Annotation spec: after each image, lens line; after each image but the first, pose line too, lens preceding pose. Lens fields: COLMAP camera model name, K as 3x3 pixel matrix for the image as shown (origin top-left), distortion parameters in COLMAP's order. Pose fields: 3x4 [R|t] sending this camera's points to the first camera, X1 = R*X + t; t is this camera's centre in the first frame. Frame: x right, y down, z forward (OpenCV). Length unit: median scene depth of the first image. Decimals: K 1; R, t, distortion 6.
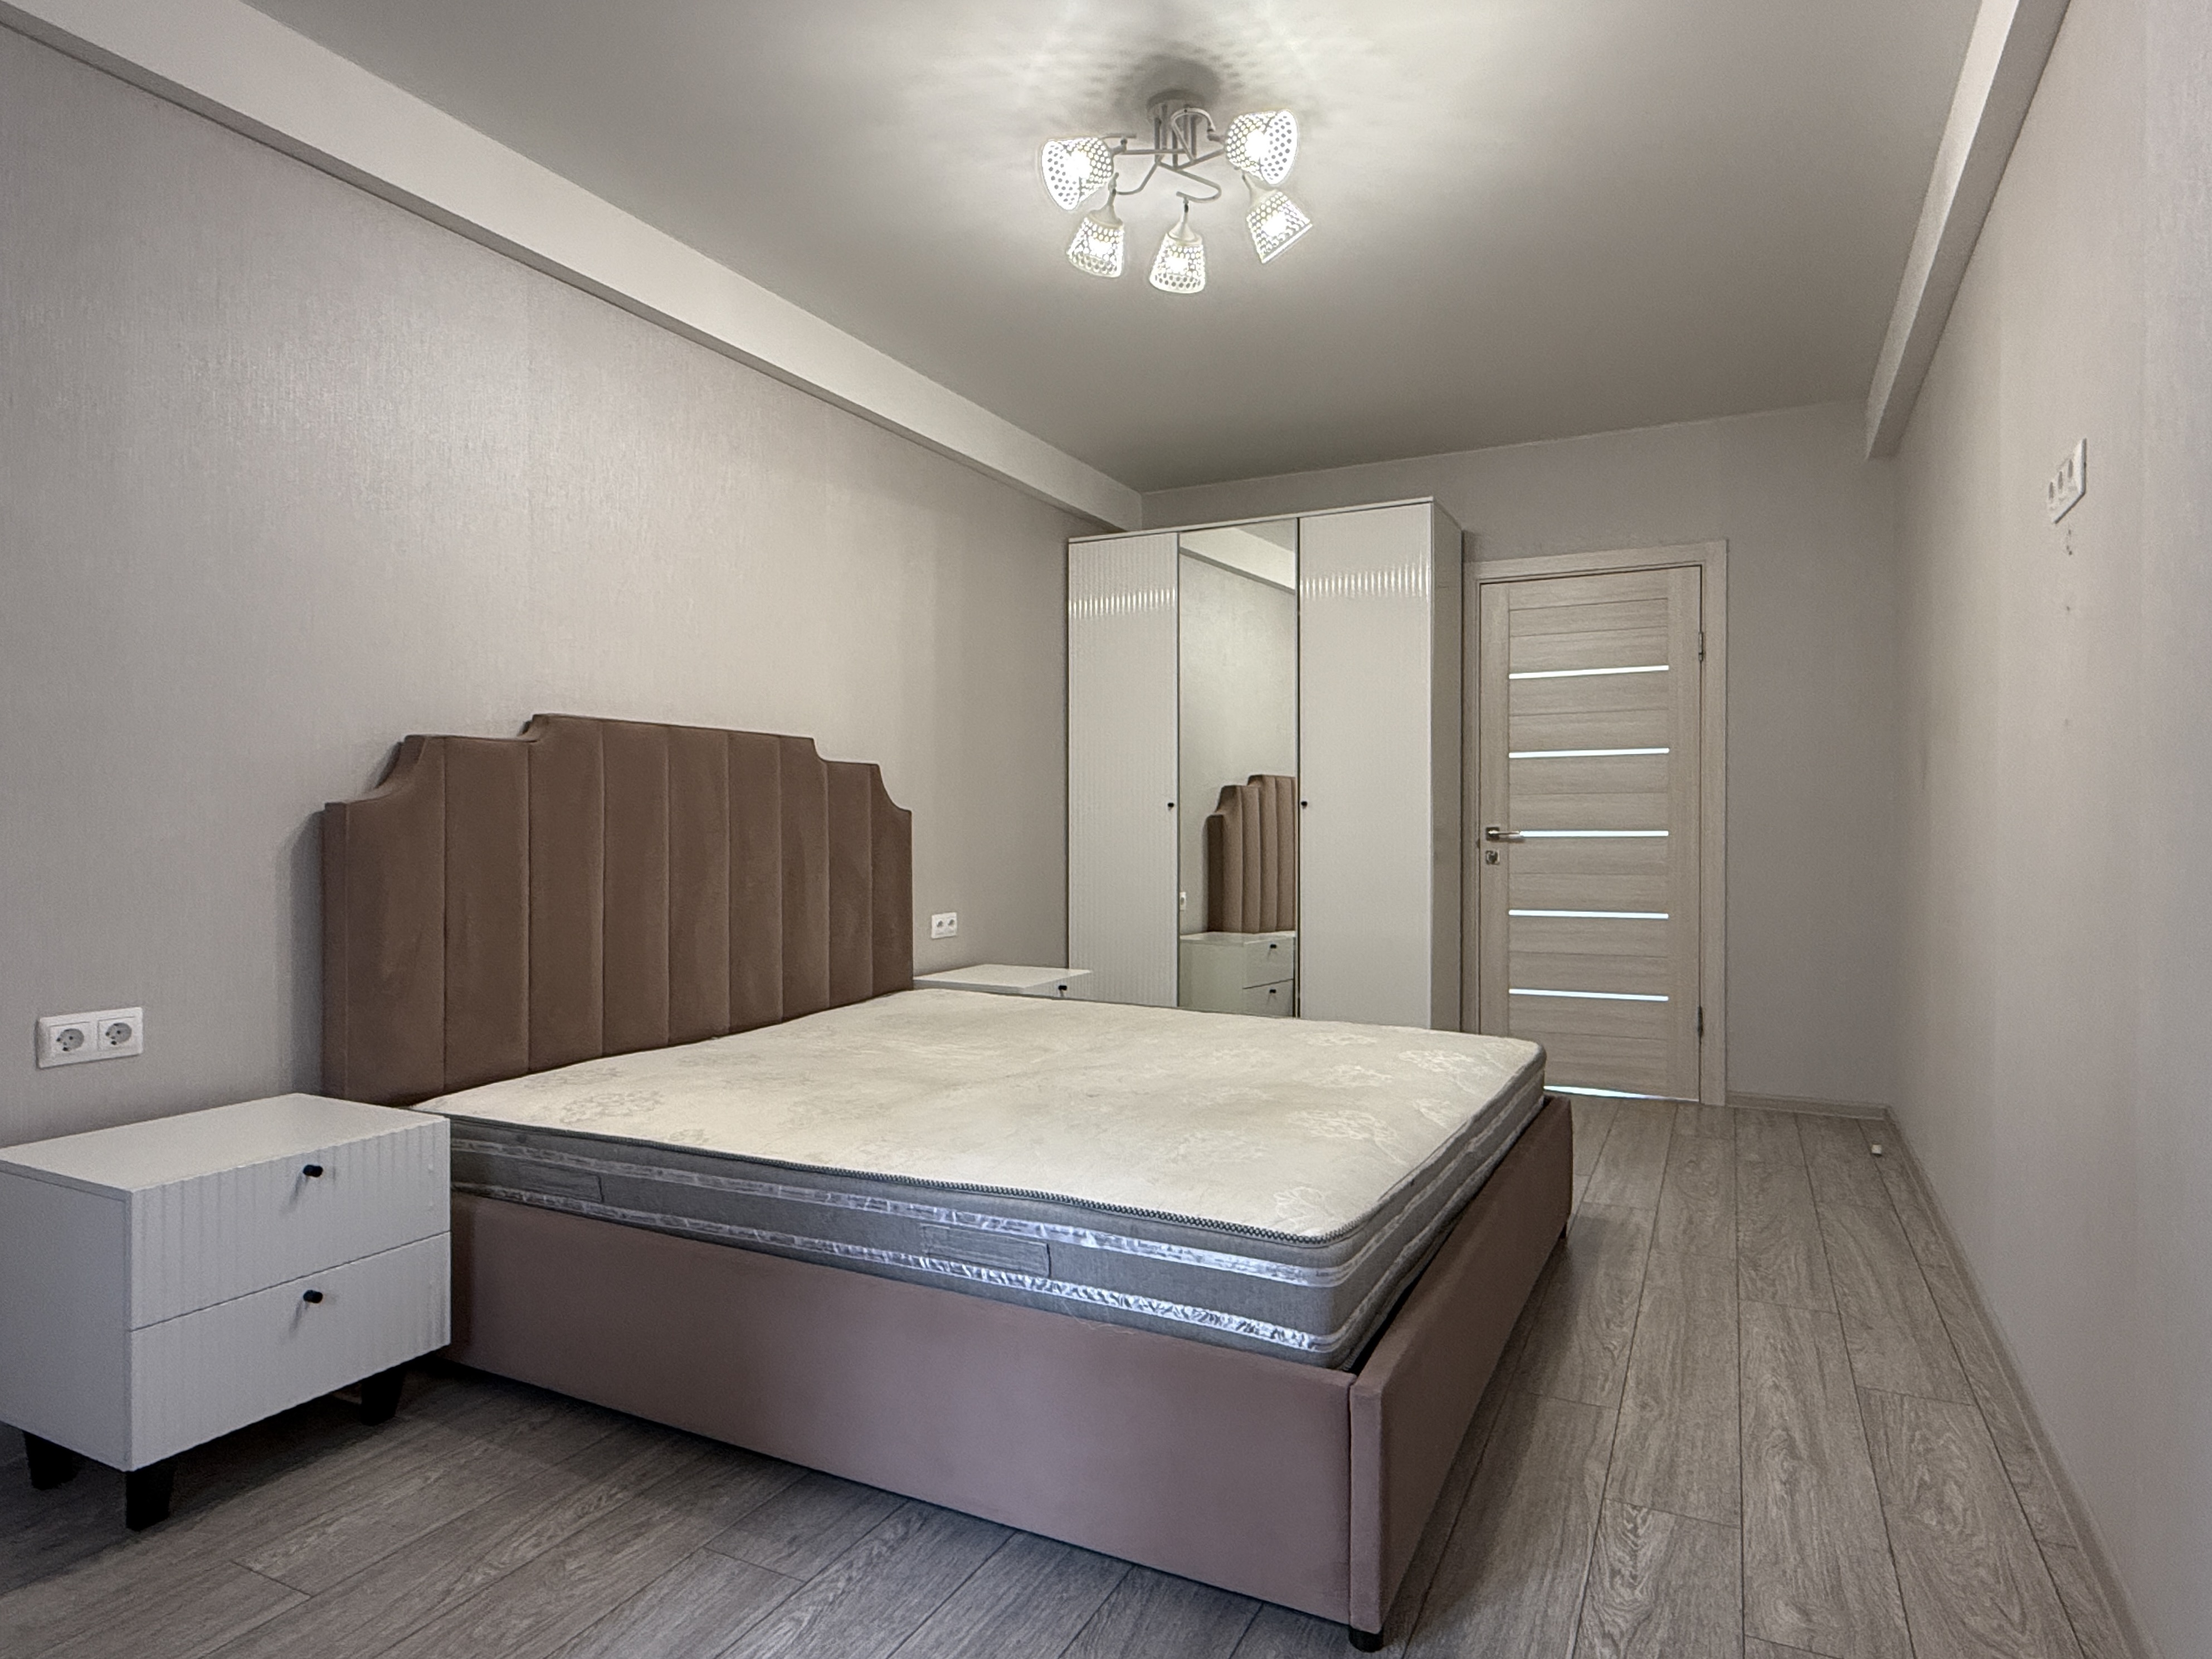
lens RADIAL K [[1237.6, 0, 1104.2], [0, 1237.6, 835.0], [0, 0, 1]] dist [-0.008333, 0.000991]
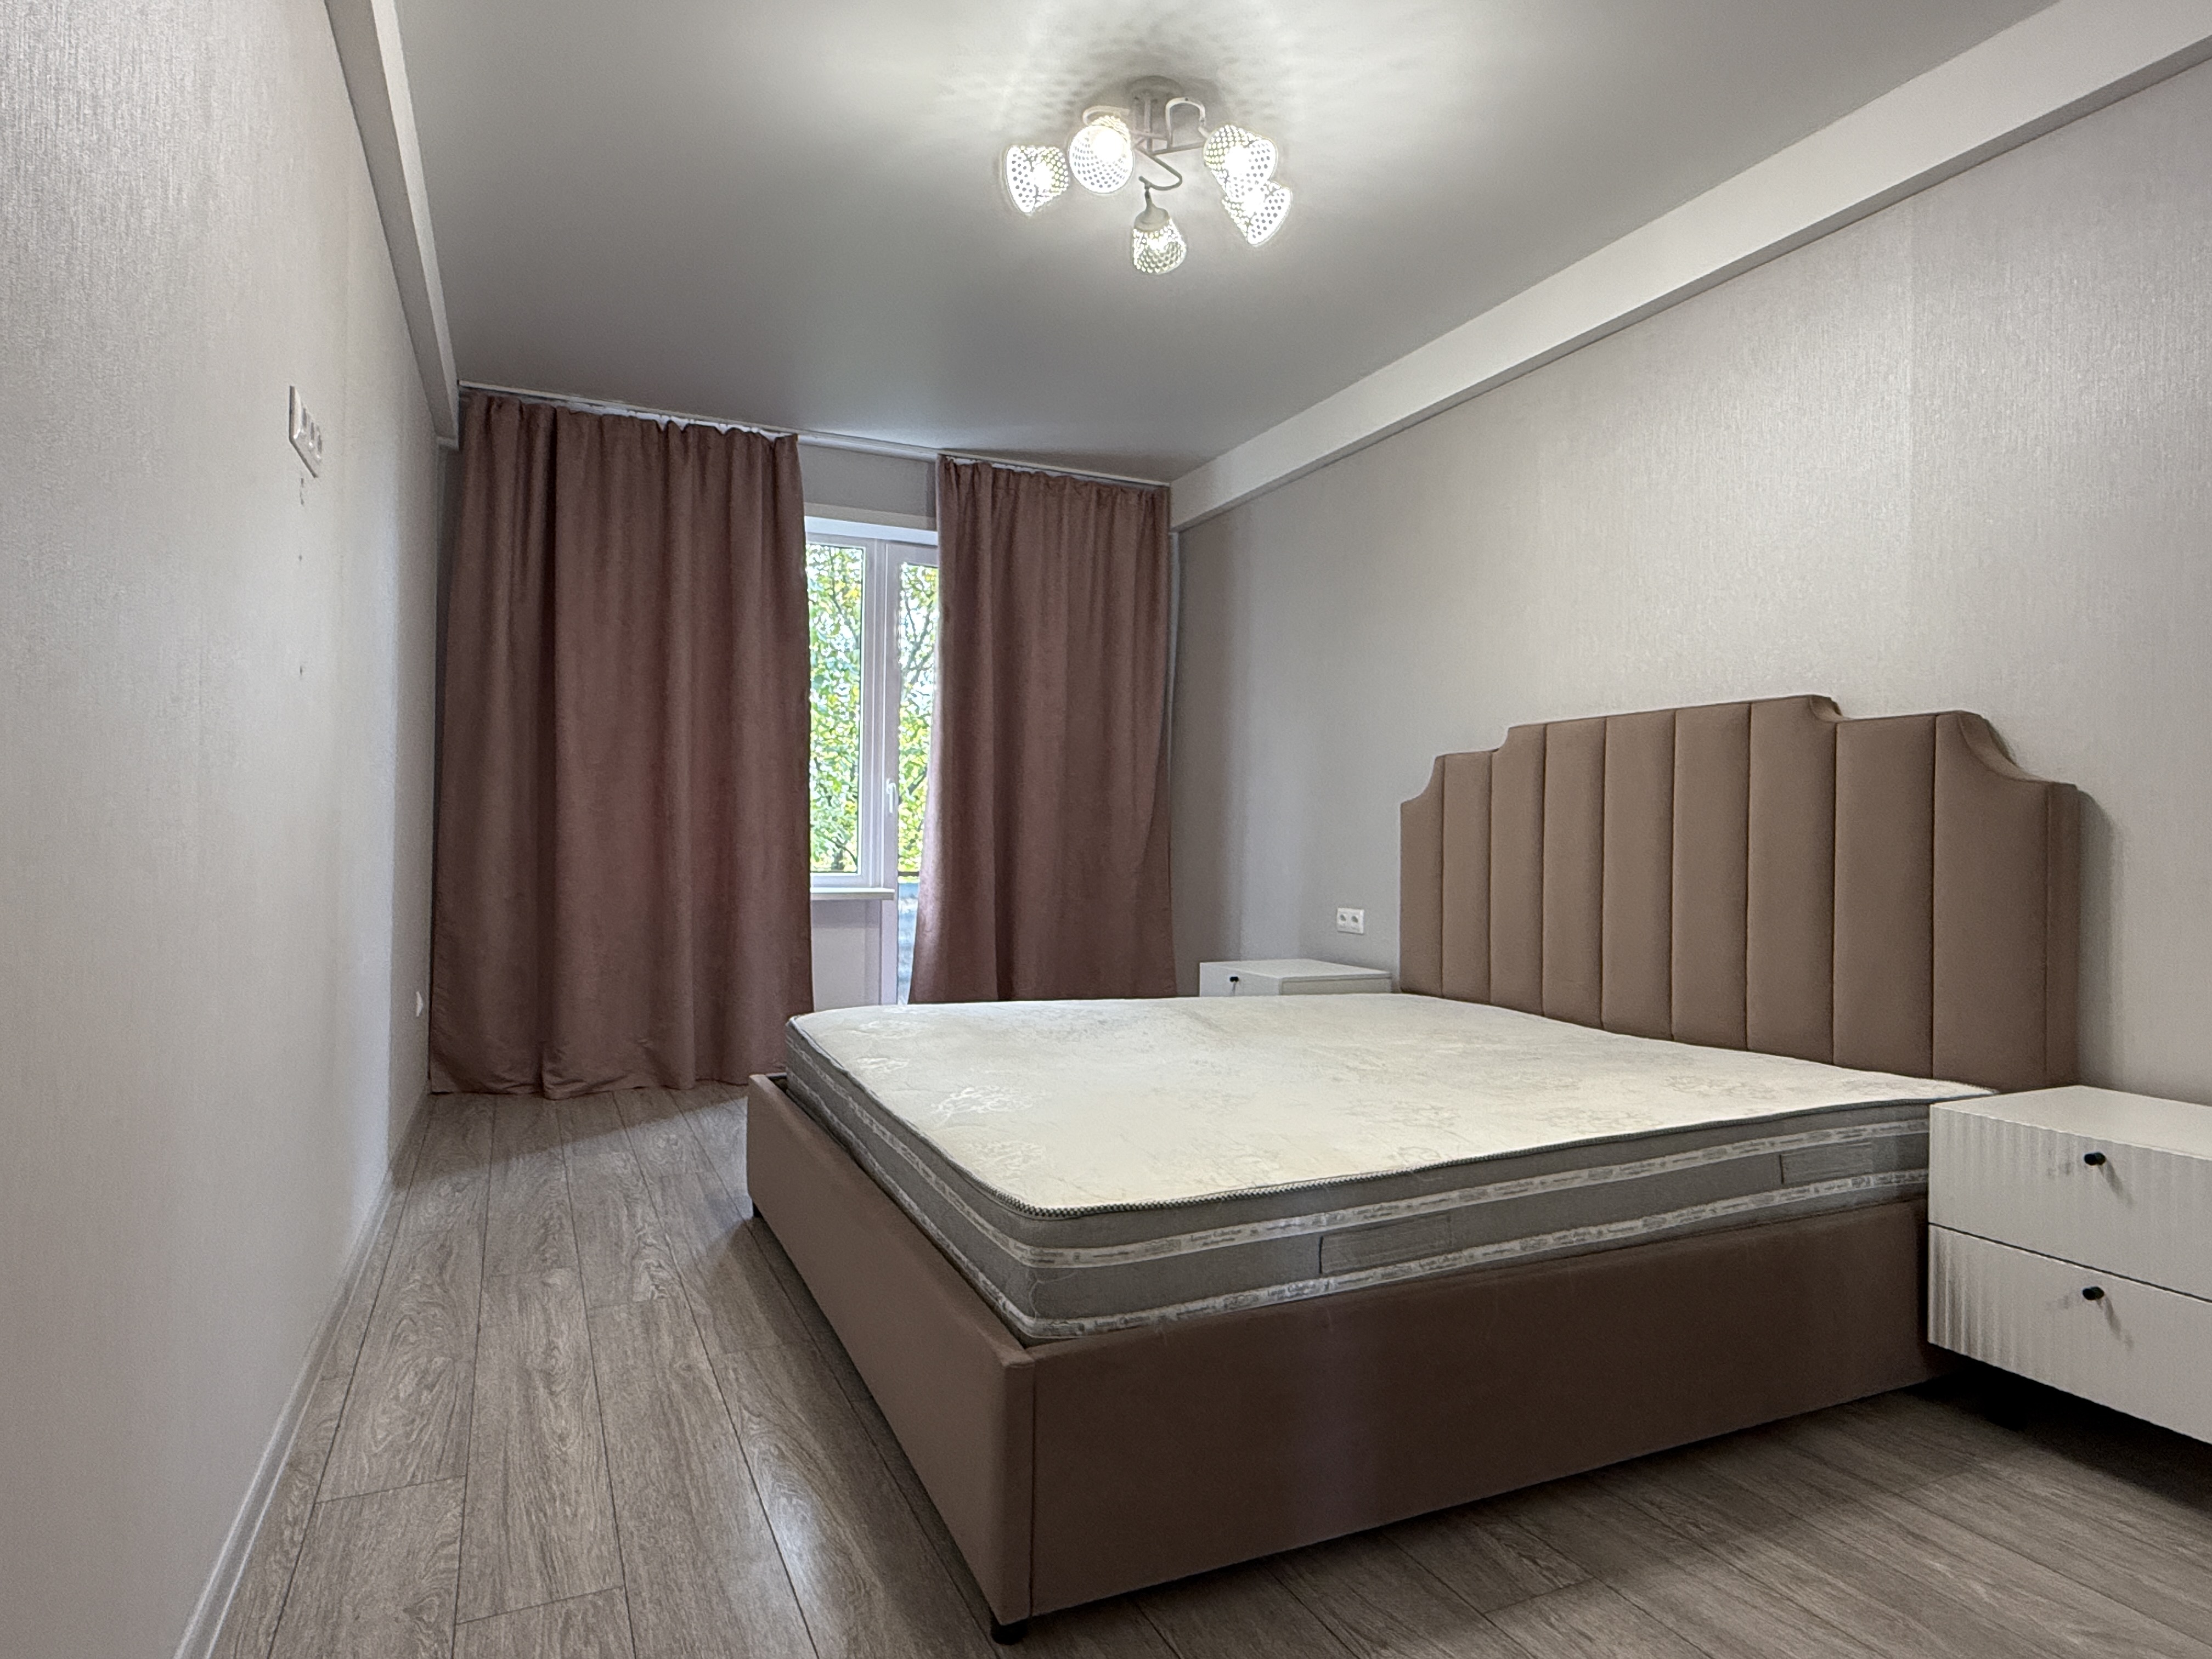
lens RADIAL K [[1237.5, 0, 1098.4], [0, 1237.5, 831.2], [0, 0, 1]] dist [-0.008333, 0.000991]
pose [[-0.615526, -0.012993, -0.788009, 1.064874], [-0.016923, 0.999851, -0.003267, 0.029051], [0.787935, 0.011325, -0.615655, 1.940996]]
